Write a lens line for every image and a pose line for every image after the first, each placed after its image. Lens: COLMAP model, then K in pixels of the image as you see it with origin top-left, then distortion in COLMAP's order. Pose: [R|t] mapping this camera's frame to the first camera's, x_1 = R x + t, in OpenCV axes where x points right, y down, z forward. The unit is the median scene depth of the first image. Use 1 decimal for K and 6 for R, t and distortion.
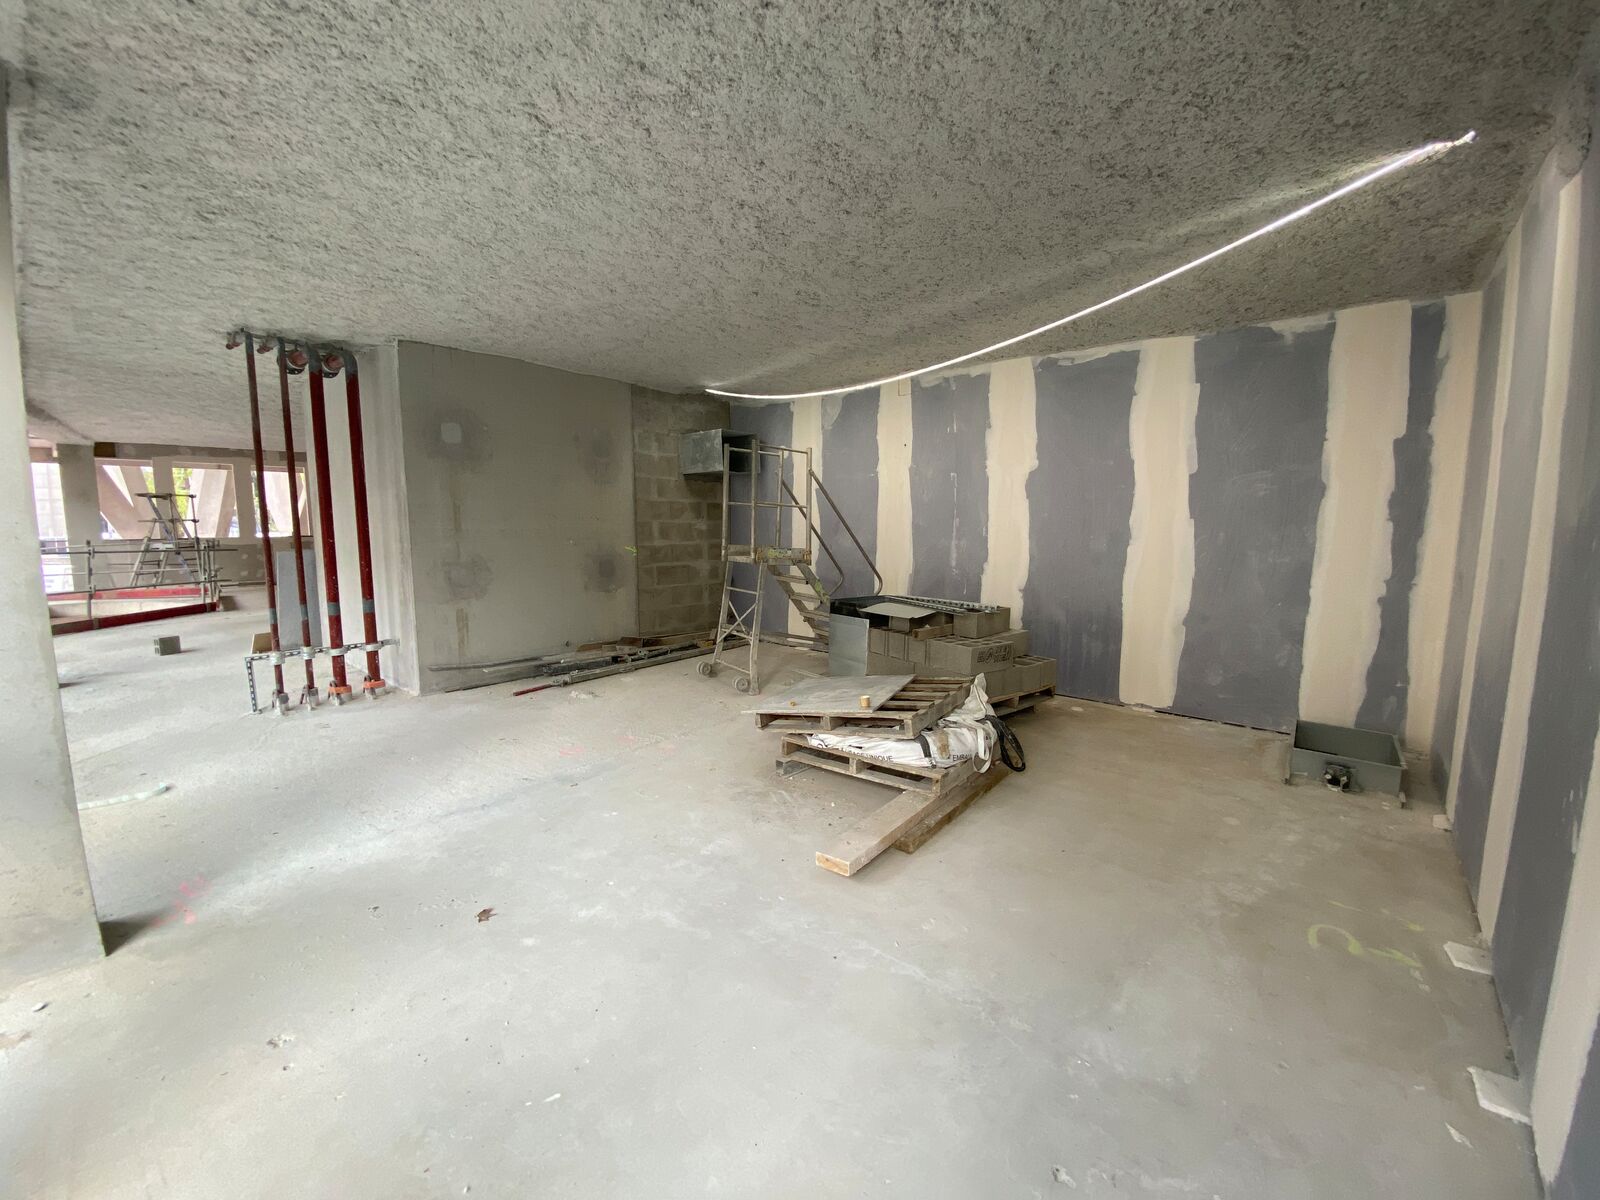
lens RADIAL K [[645.7, 0, 793.1], [0, 645.7, 595.5], [0, 0, 1]] dist [0.031386, -0.024826]
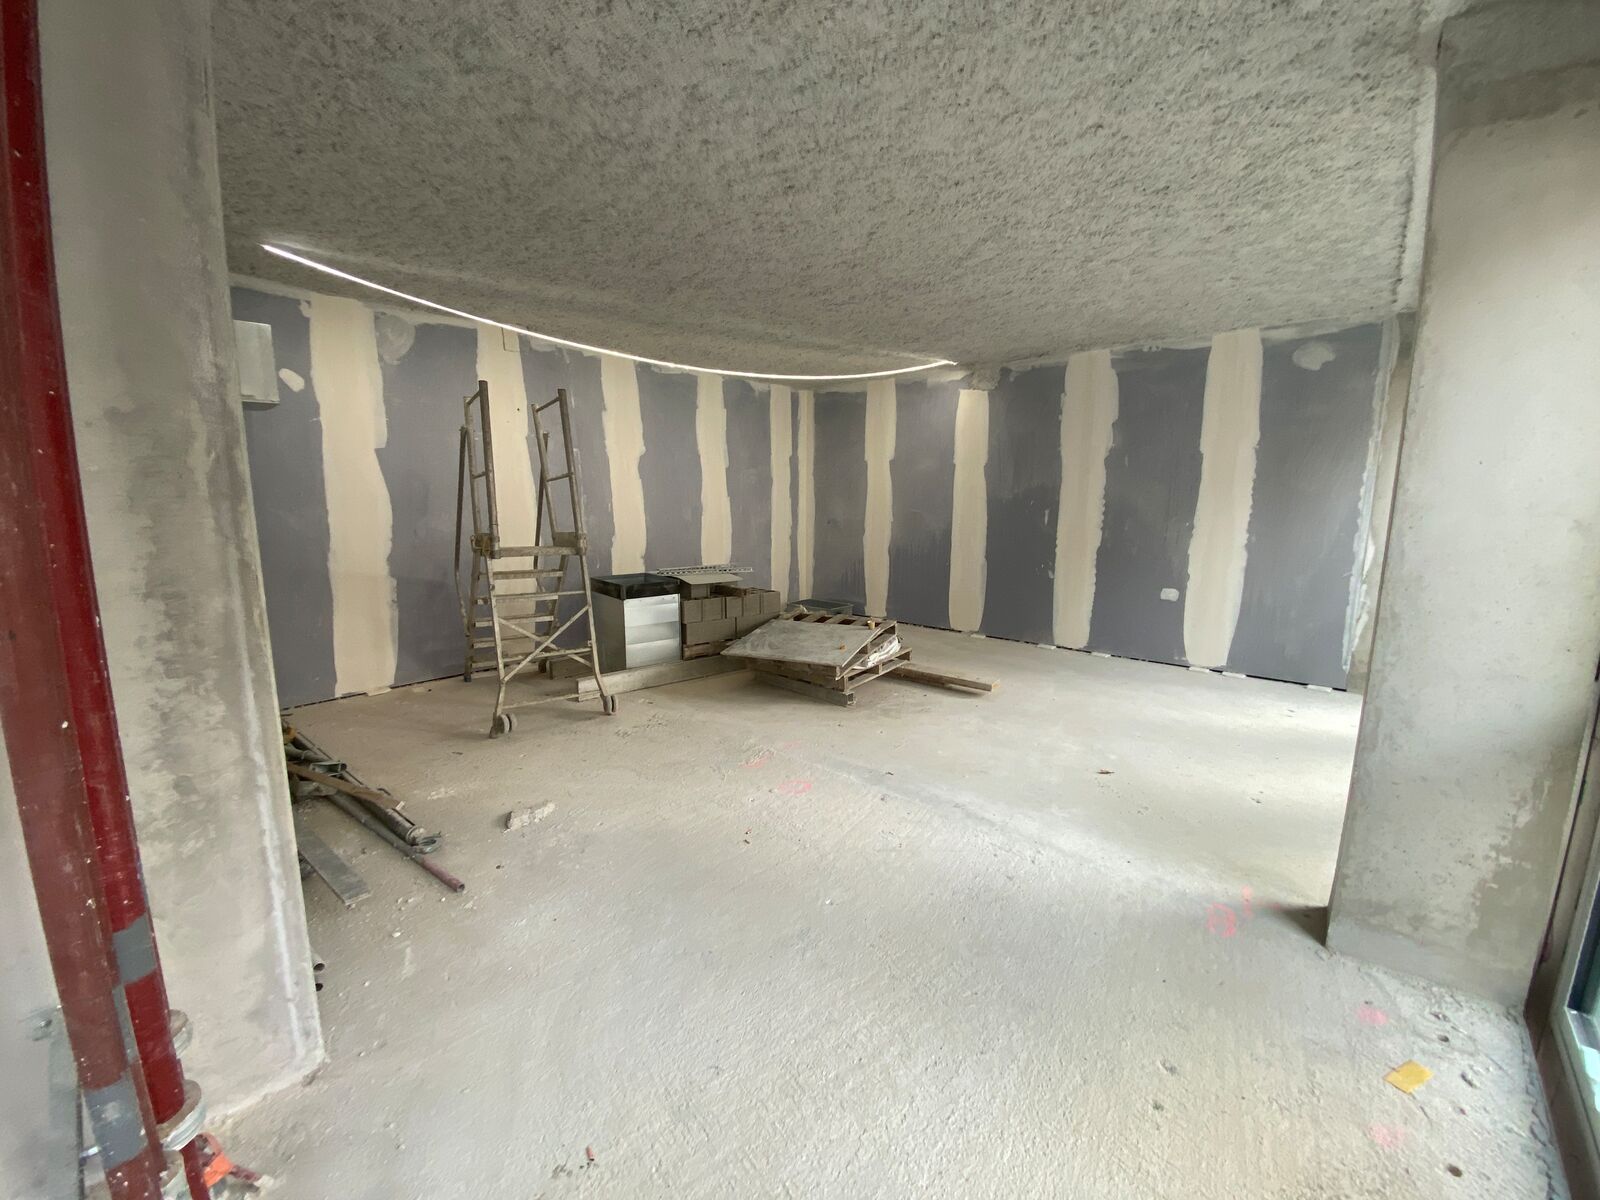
lens RADIAL K [[645.7, 0, 793.1], [0, 645.7, 595.5], [0, 0, 1]] dist [0.031386, -0.024826]
pose [[0.005562, -0.154105, 0.988039, -0.969409], [0.111807, 0.981955, 0.152527, -0.105224], [-0.993714, 0.109621, 0.022692, 0.844050]]
